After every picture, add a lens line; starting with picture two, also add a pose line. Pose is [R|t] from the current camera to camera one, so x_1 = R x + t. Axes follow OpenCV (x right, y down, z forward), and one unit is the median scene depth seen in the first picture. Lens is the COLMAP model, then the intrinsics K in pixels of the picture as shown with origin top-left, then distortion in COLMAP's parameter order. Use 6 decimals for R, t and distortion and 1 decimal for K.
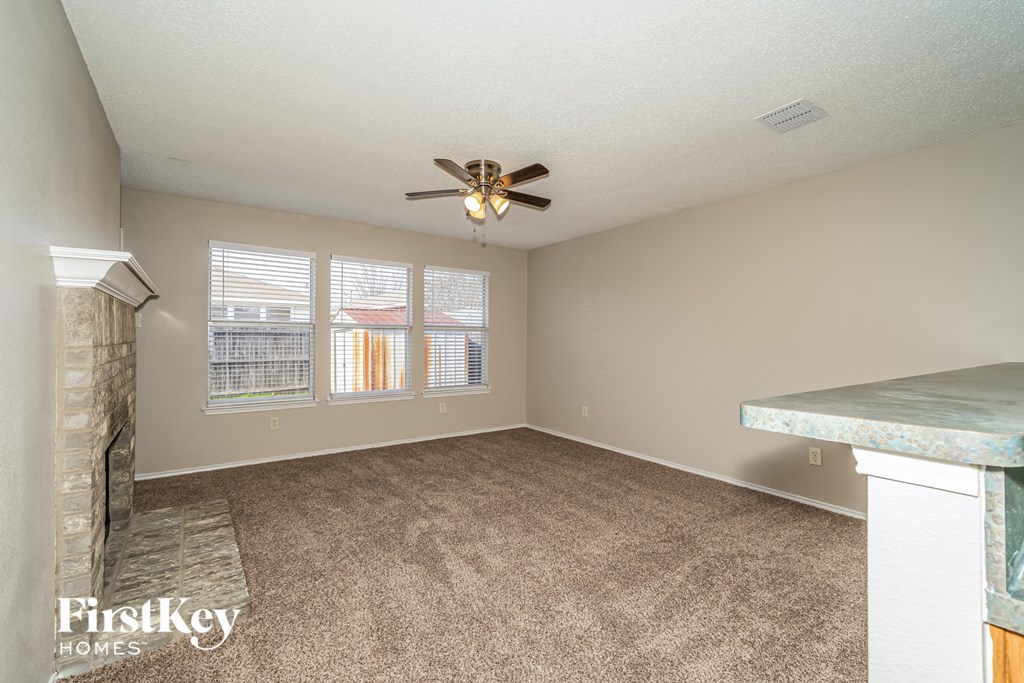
lens RADIAL K [[451.0, 0, 512.0], [0, 451.0, 341.5], [0, 0, 1]] dist [0.026954, 0.000078]
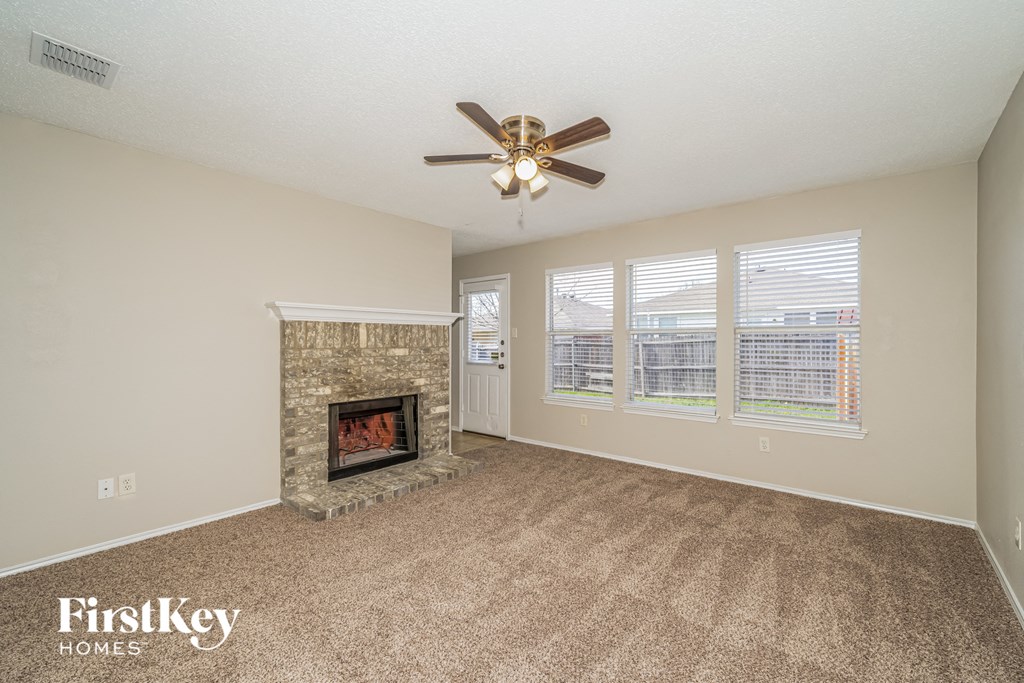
lens RADIAL K [[451.0, 0, 512.0], [0, 451.0, 341.5], [0, 0, 1]] dist [0.026954, 0.000078]
pose [[0.272936, -0.005855, -0.962014, 0.482048], [-0.008870, 0.999924, -0.008602, 0.004895], [0.961991, 0.010881, 0.272863, 0.546146]]
